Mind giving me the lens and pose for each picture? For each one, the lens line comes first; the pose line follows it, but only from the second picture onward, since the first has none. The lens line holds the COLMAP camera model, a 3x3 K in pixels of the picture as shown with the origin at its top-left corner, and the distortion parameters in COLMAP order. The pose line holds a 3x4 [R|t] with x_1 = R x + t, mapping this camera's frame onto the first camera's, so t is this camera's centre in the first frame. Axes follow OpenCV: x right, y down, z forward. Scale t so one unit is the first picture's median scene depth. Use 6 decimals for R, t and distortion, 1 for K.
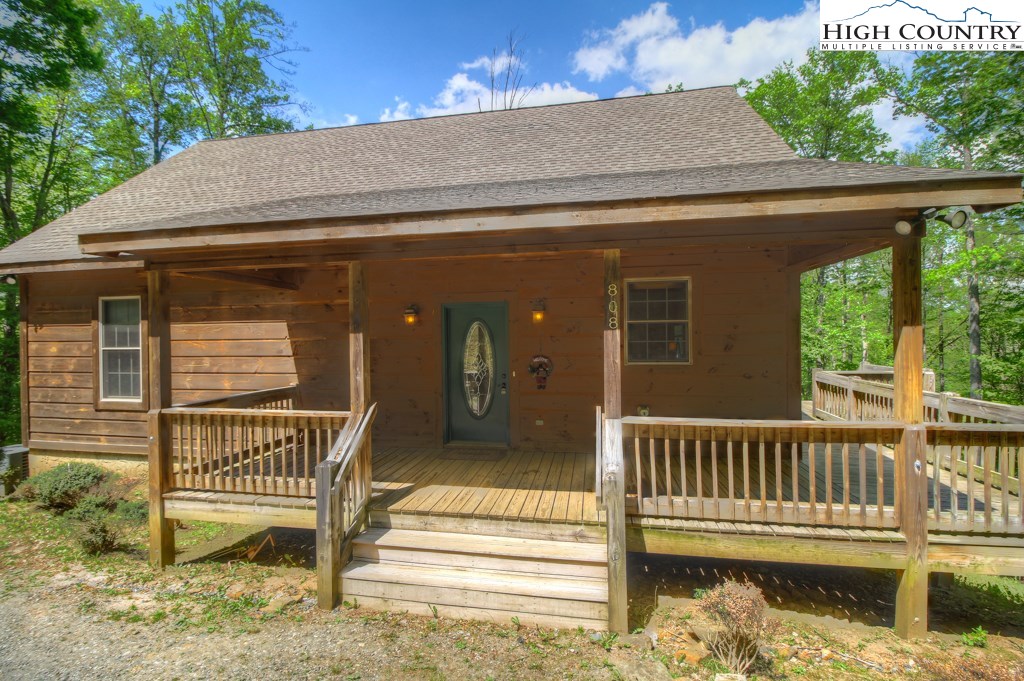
lens RADIAL K [[471.5, 0, 505.4], [0, 471.5, 335.2], [0, 0, 1]] dist [-0.023823, -0.000286]
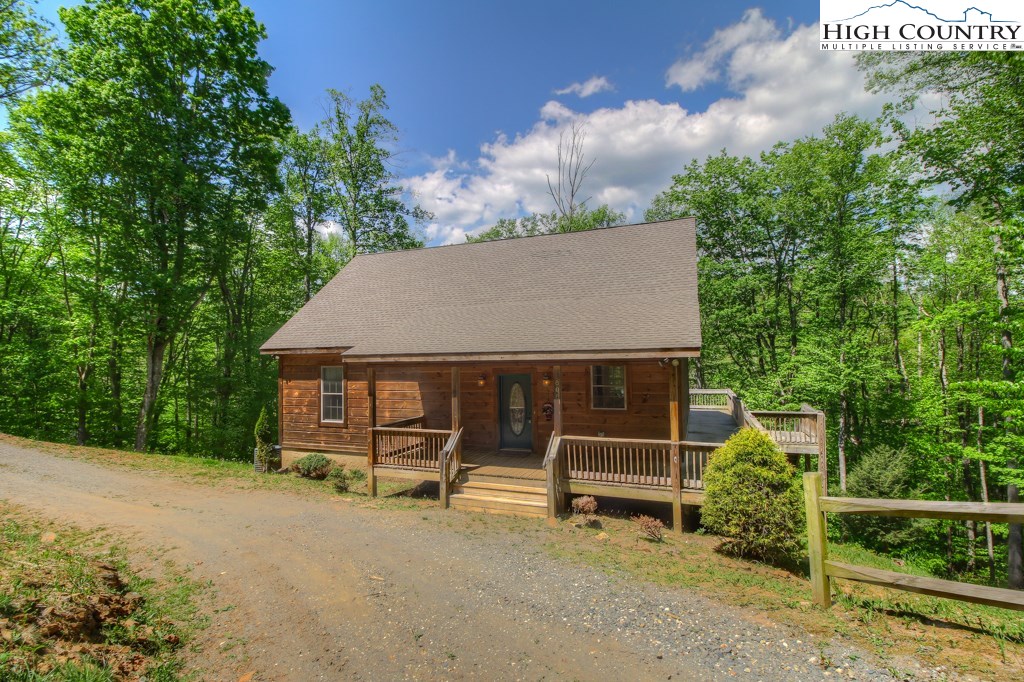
lens RADIAL K [[471.5, 0, 505.4], [0, 471.5, 335.7], [0, 0, 1]] dist [-0.023823, -0.000286]
pose [[0.981044, -0.014853, -0.193216, 0.284518], [0.006782, 0.999079, -0.042368, -0.152849], [0.193668, 0.040255, 0.980241, -0.924725]]
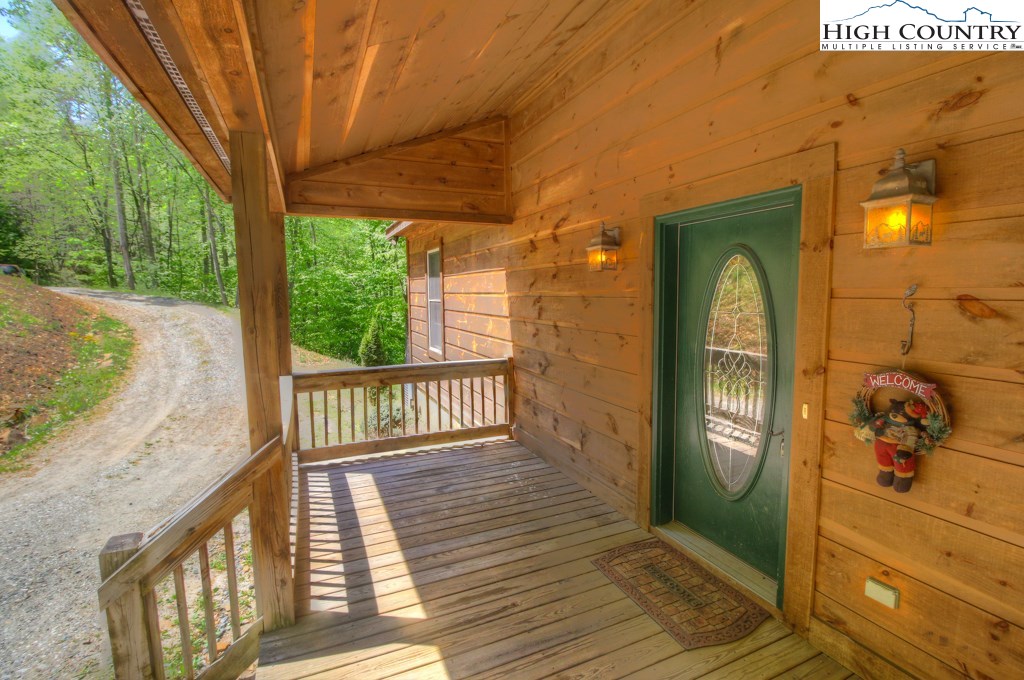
lens RADIAL K [[471.5, 0, 505.4], [0, 471.5, 334.7], [0, 0, 1]] dist [-0.023823, -0.000286]
pose [[0.563908, 0.082650, -0.821691, 0.169462], [0.005909, 0.994550, 0.104091, -0.004972], [0.825816, -0.063553, 0.560347, 0.691293]]
